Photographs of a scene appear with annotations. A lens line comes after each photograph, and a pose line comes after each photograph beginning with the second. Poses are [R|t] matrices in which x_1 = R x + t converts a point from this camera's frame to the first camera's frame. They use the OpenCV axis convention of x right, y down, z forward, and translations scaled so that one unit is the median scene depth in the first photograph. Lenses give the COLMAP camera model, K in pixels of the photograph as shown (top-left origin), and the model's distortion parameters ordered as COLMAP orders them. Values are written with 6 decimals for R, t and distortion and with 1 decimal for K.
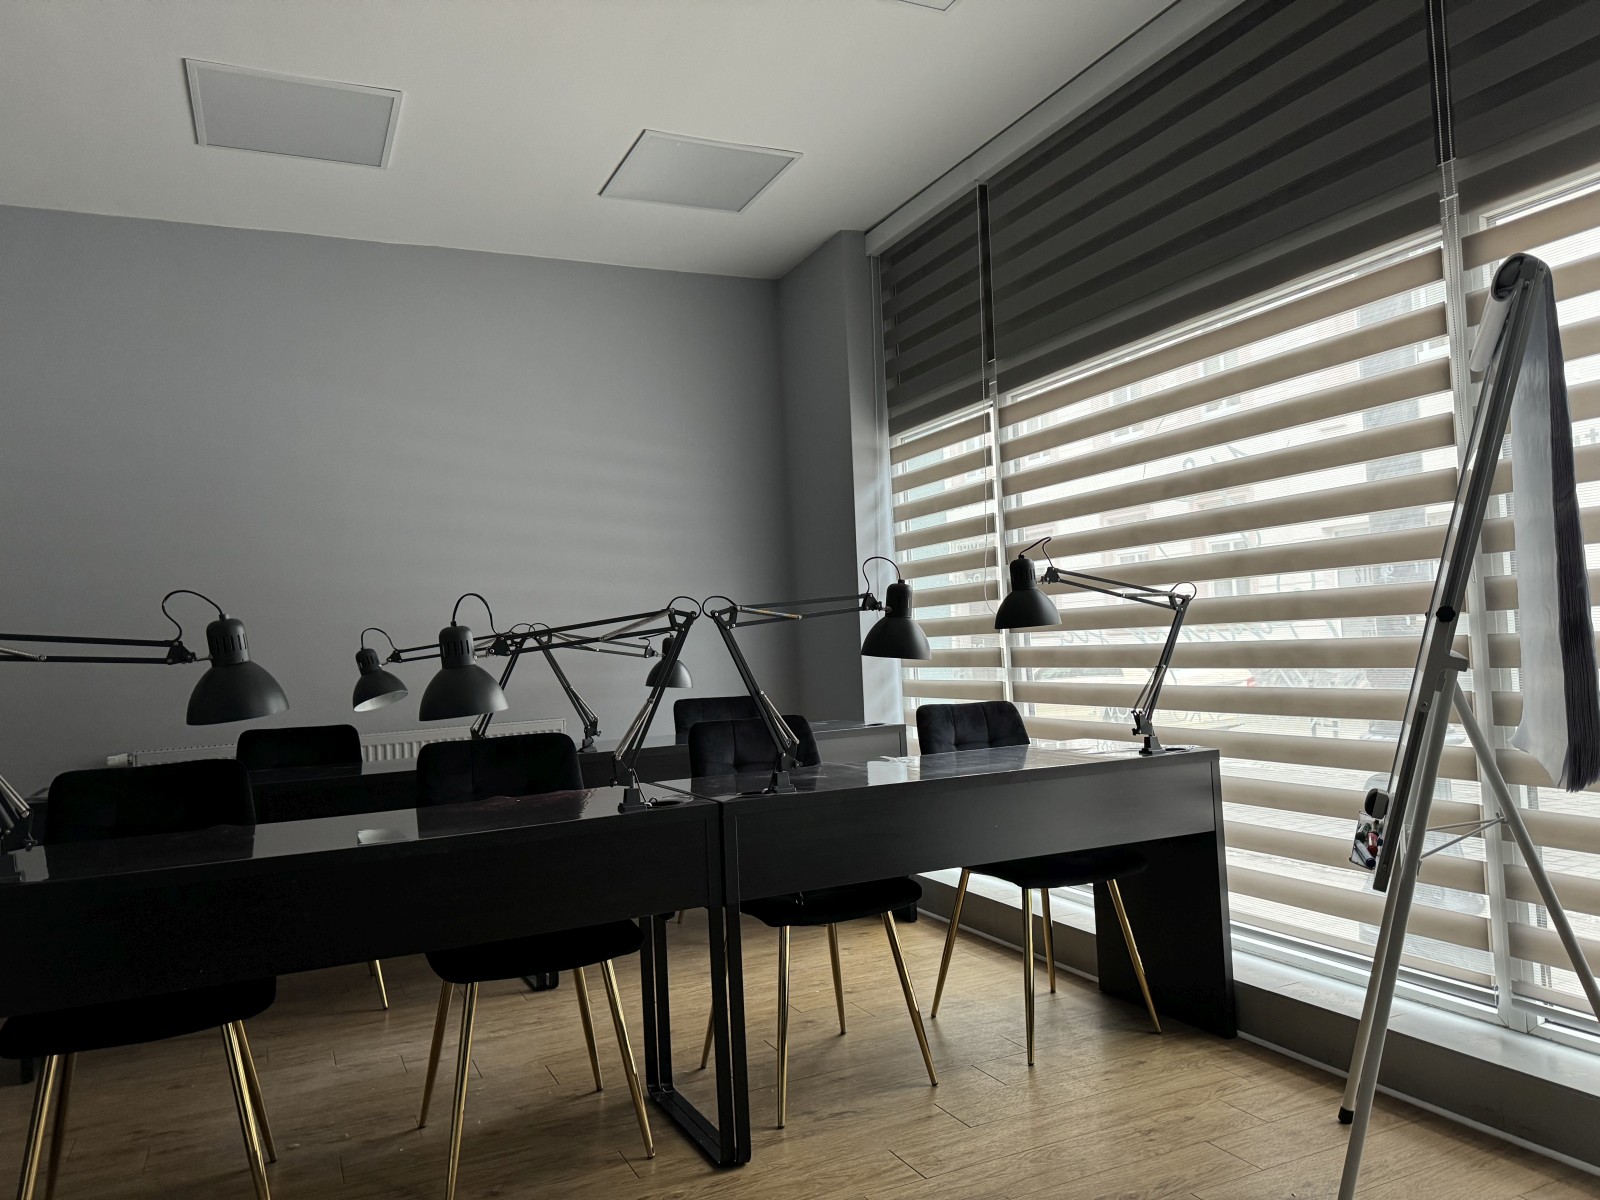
lens RADIAL K [[1125.1, 0, 800.0], [0, 1125.1, 600.0], [0, 0, 1]] dist [0.117627, -0.135921]
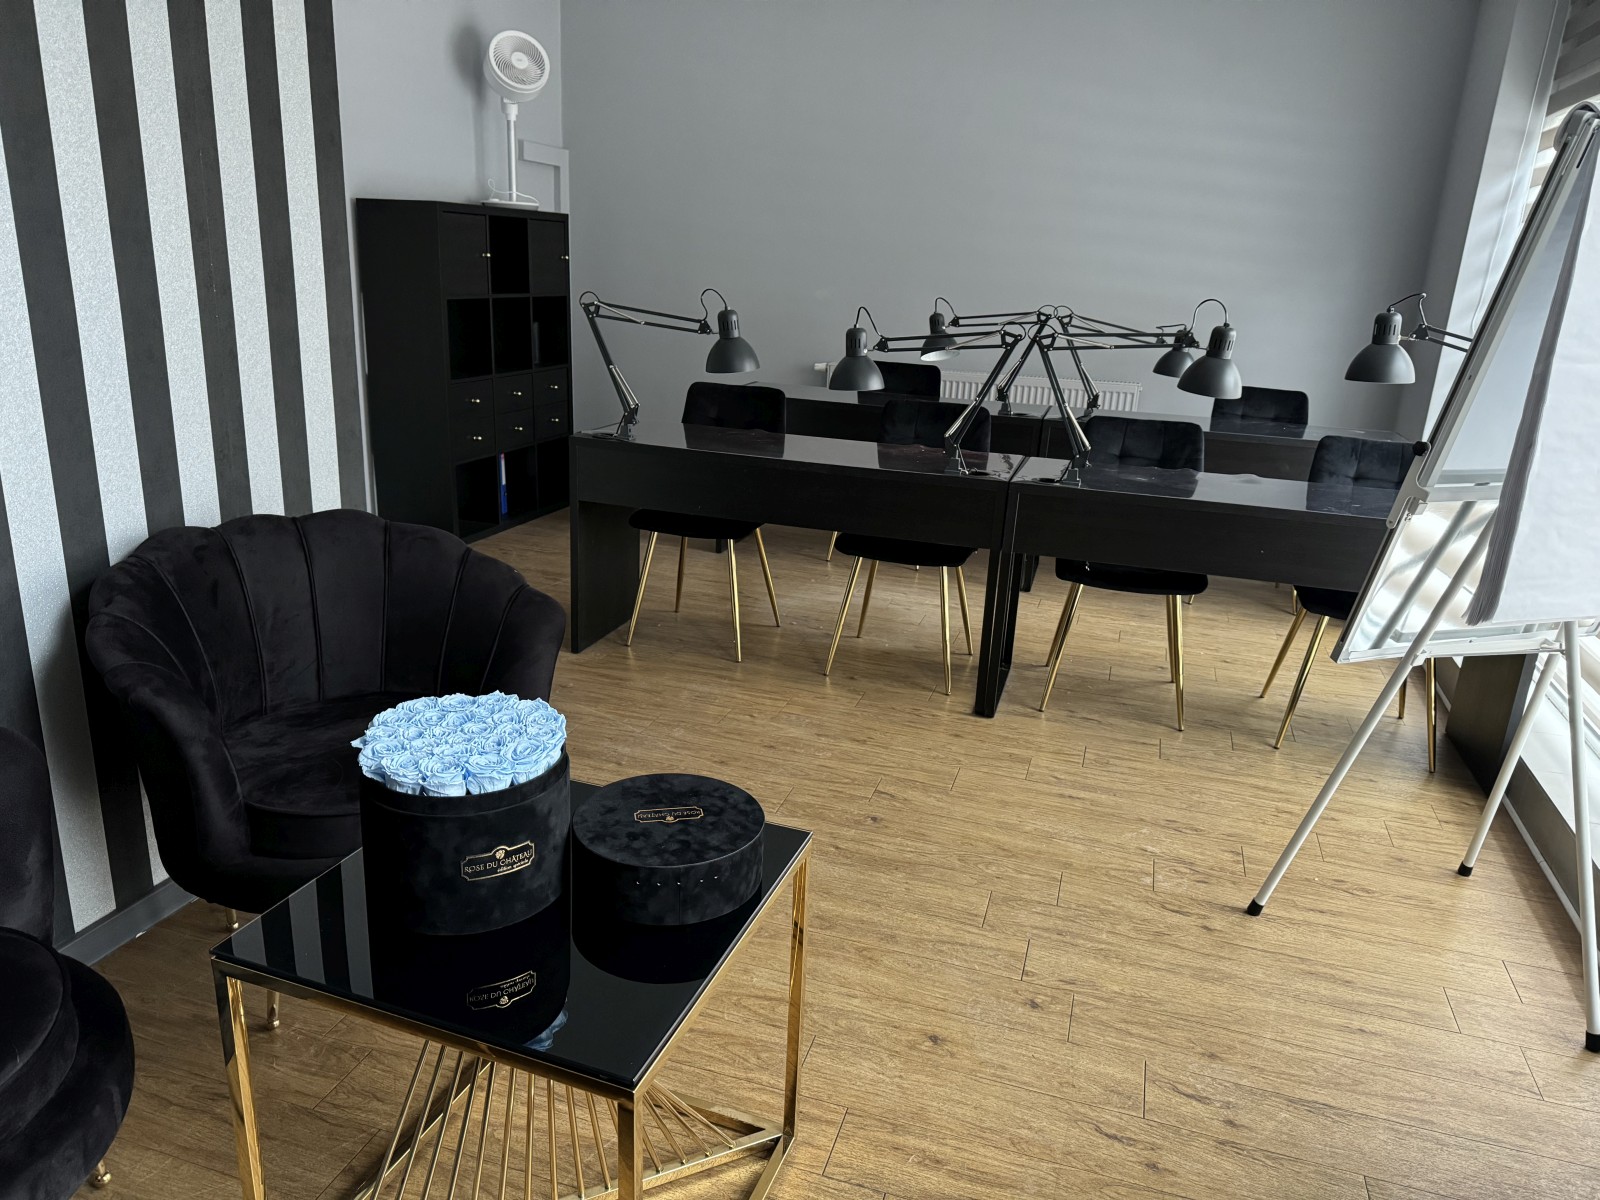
lens RADIAL K [[1125.1, 0, 800.0], [0, 1125.1, 600.0], [0, 0, 1]] dist [0.117627, -0.135921]
pose [[0.739847, 0.278520, -0.612416, 0.597500], [-0.061058, 0.934324, 0.351157, -0.146997], [0.669999, -0.222410, 0.708262, -0.167977]]
